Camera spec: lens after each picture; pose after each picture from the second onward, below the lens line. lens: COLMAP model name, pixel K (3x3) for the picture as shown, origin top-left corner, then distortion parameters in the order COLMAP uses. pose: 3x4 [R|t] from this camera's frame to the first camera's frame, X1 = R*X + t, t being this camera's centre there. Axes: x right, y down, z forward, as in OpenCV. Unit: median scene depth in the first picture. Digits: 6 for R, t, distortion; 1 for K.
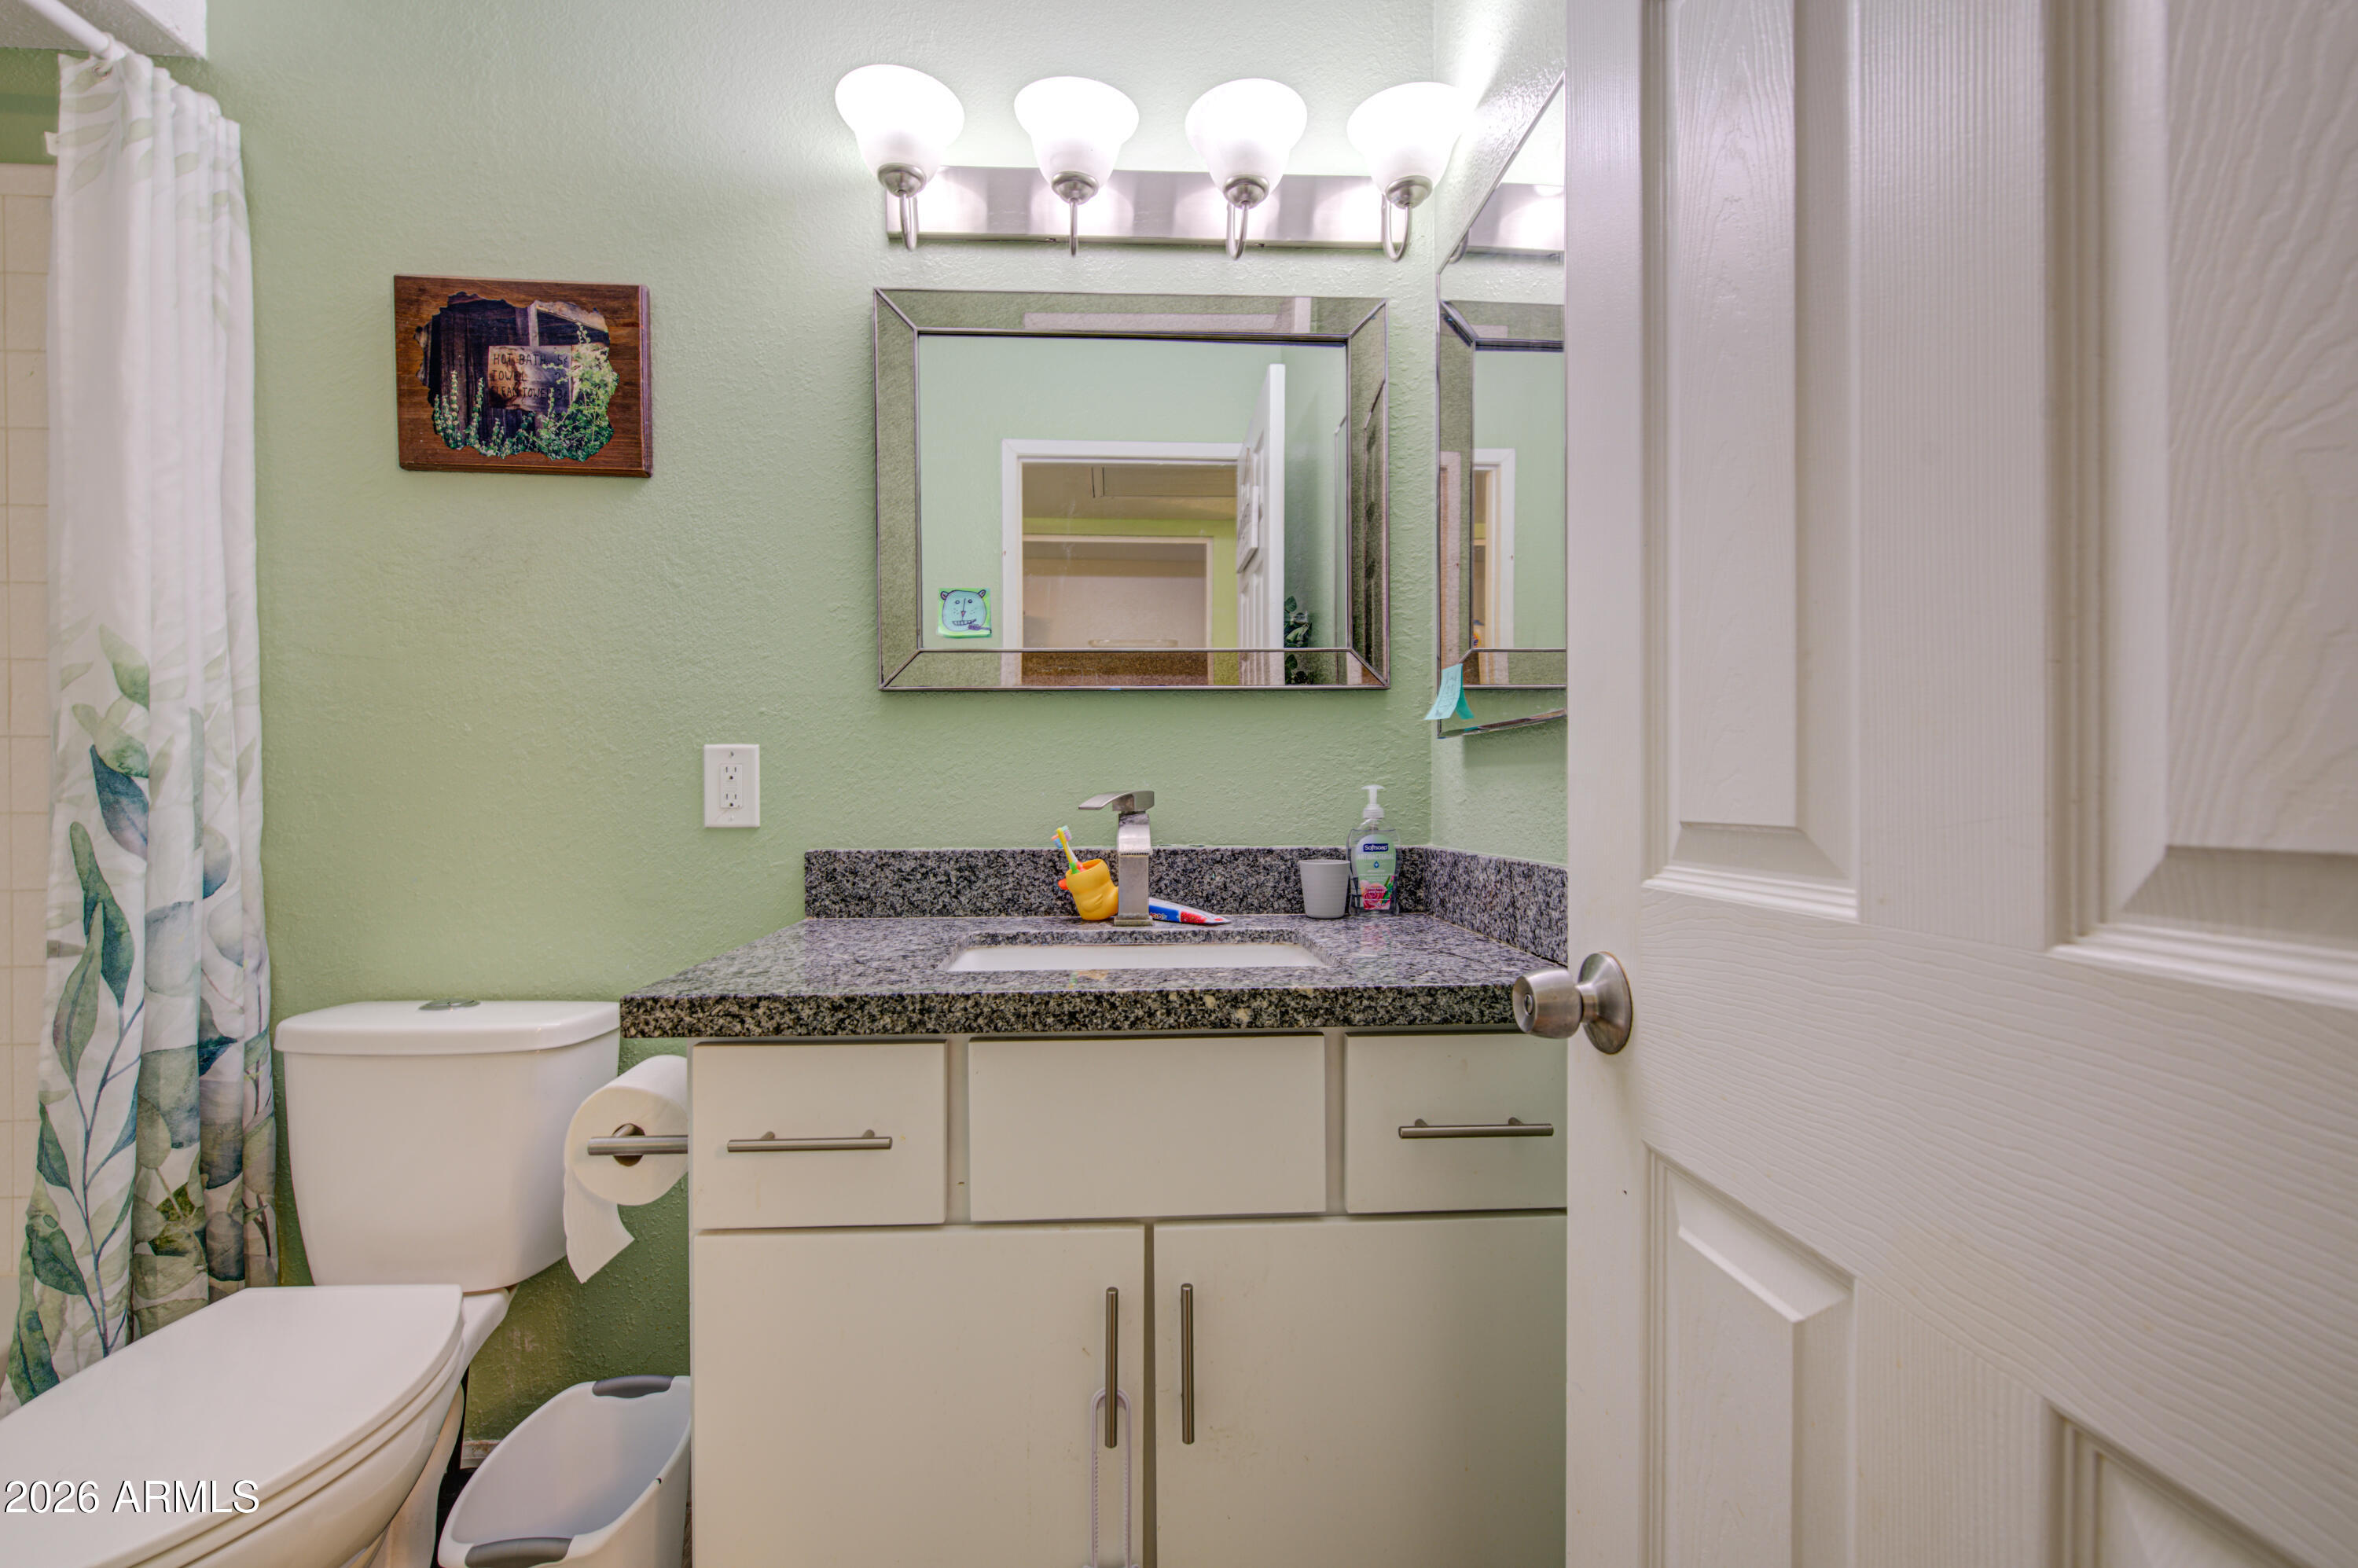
lens RADIAL K [[1034.3, 0, 1181.7], [0, 1034.3, 795.7], [0, 0, 1]] dist [0.002136, -0.003616]
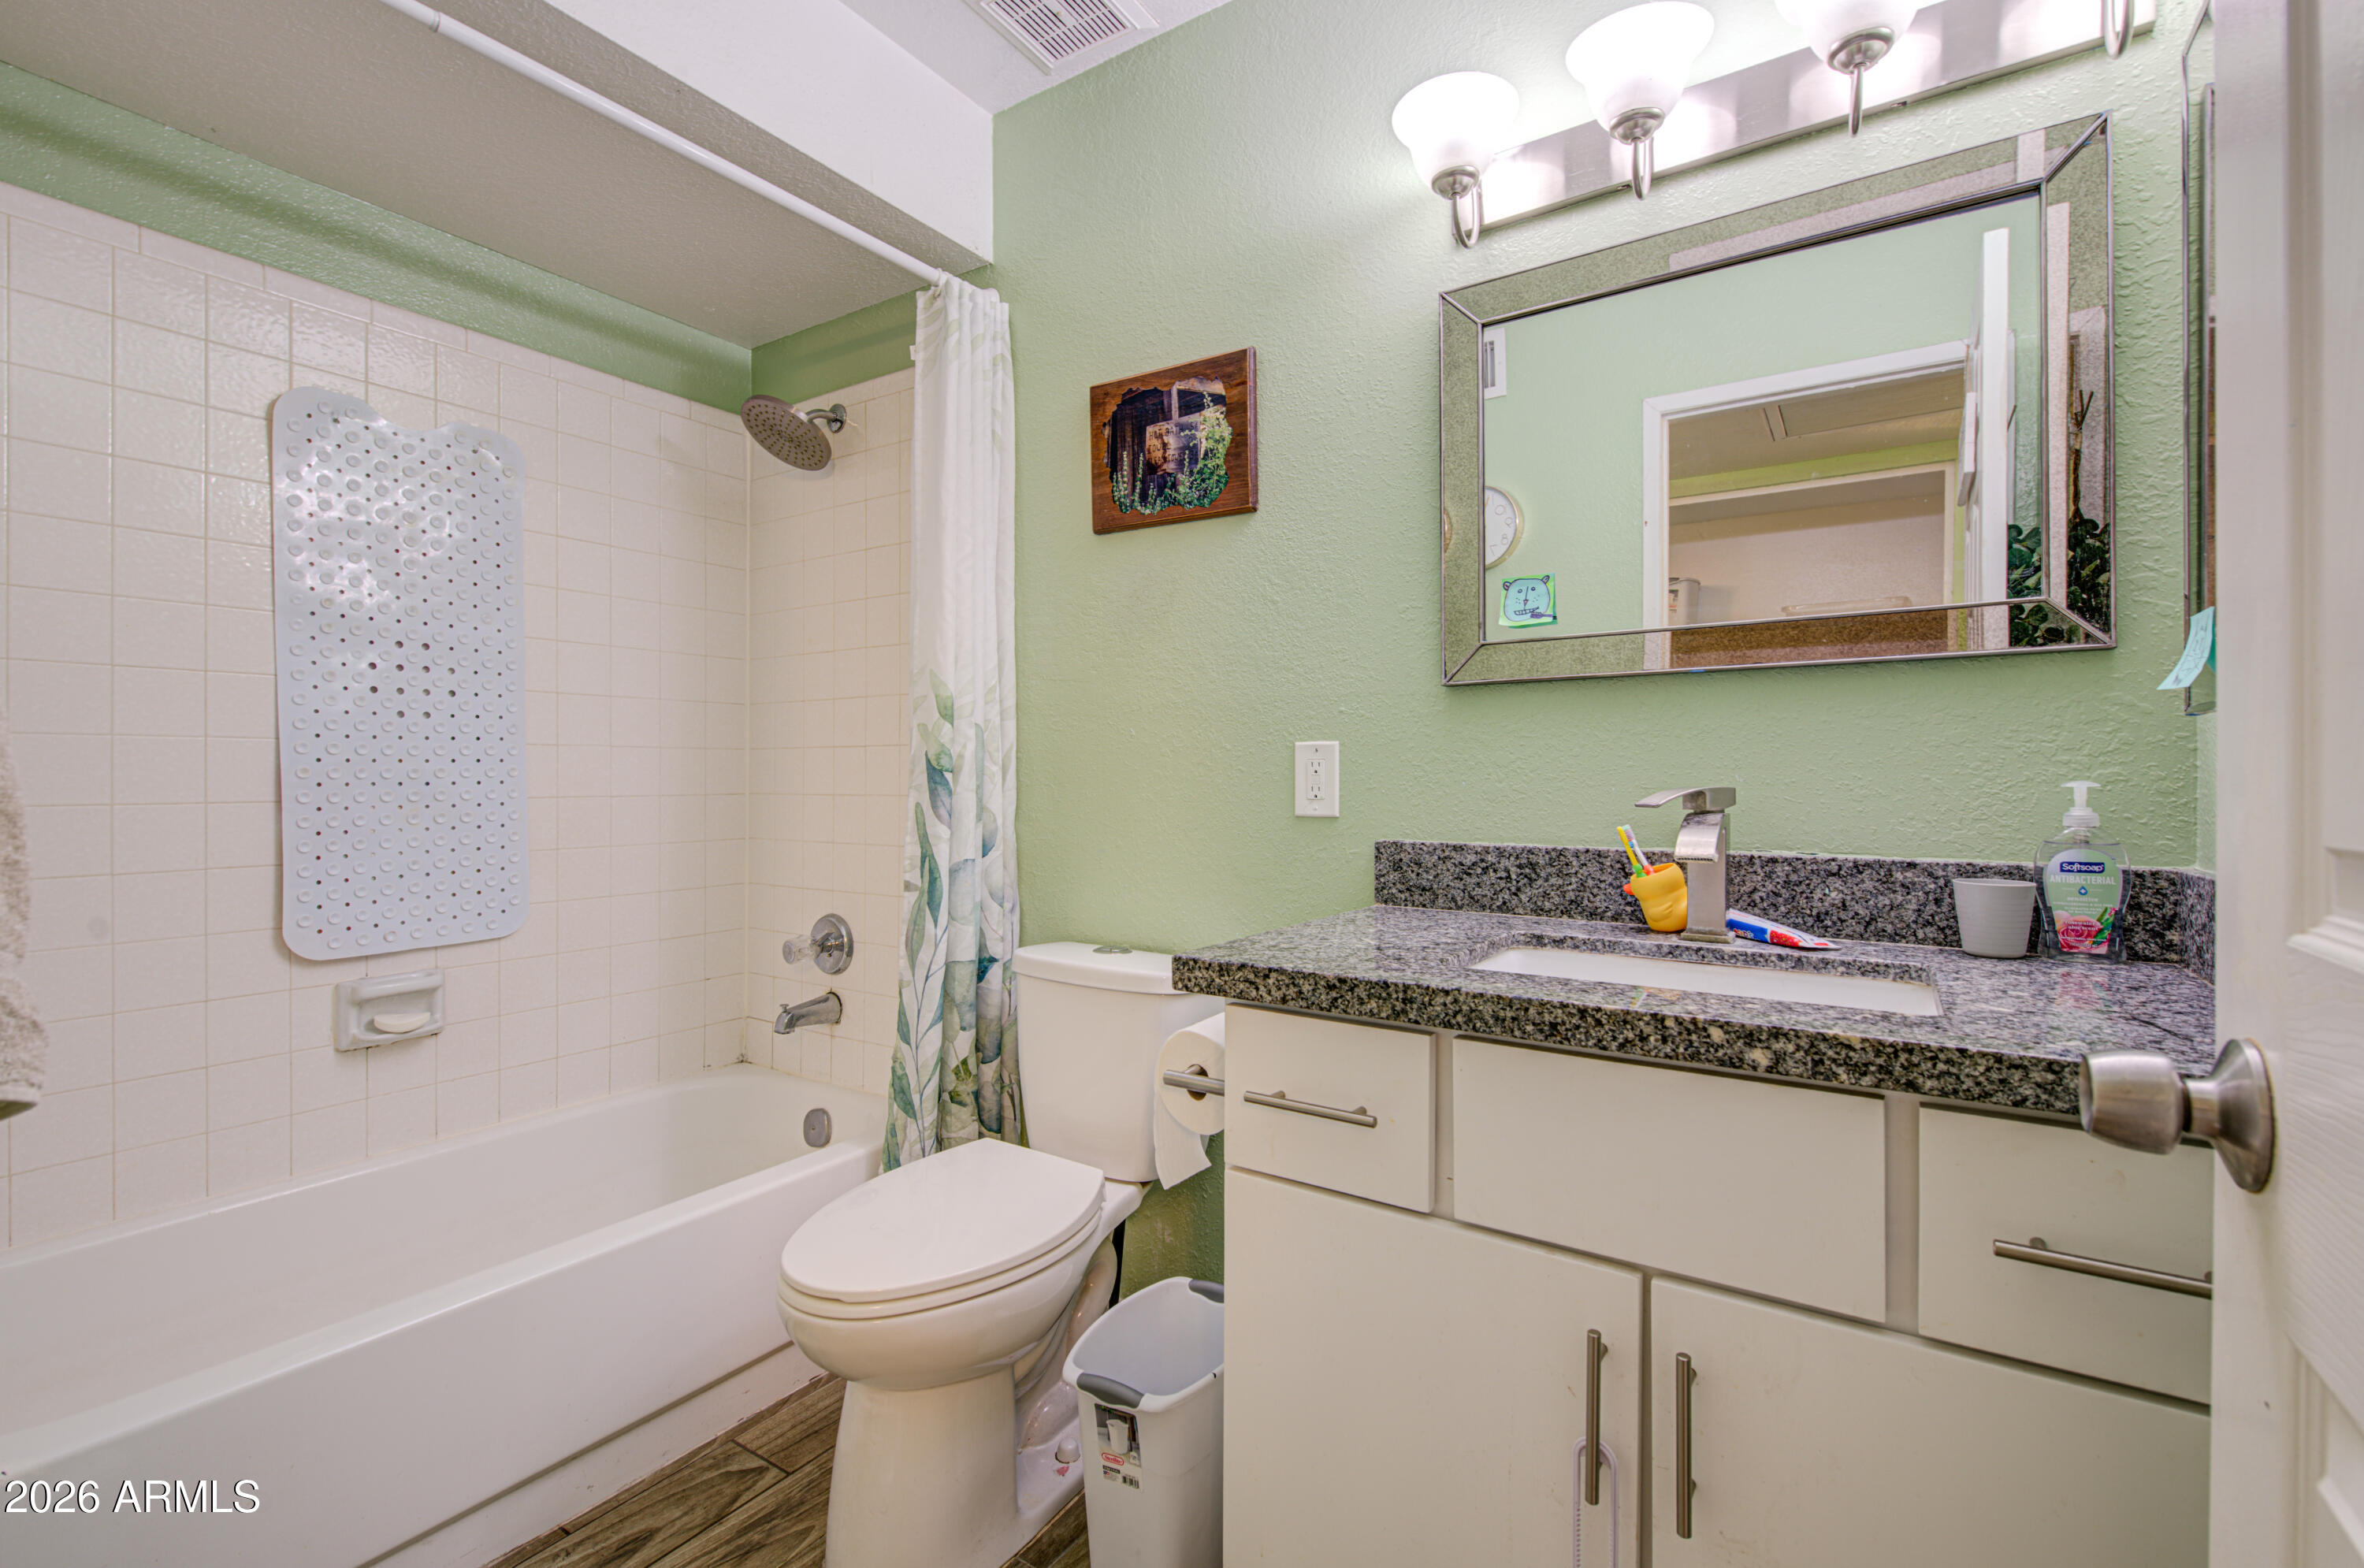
lens RADIAL K [[1062.0, 0, 1175.8], [0, 1062.0, 774.6], [0, 0, 1]] dist [0.002884, -0.003842]
pose [[0.786147, 0.001542, -0.618038, 0.157574], [-0.007579, 0.999946, -0.007146, -0.005261], [0.617993, 0.010302, 0.786116, 0.017537]]
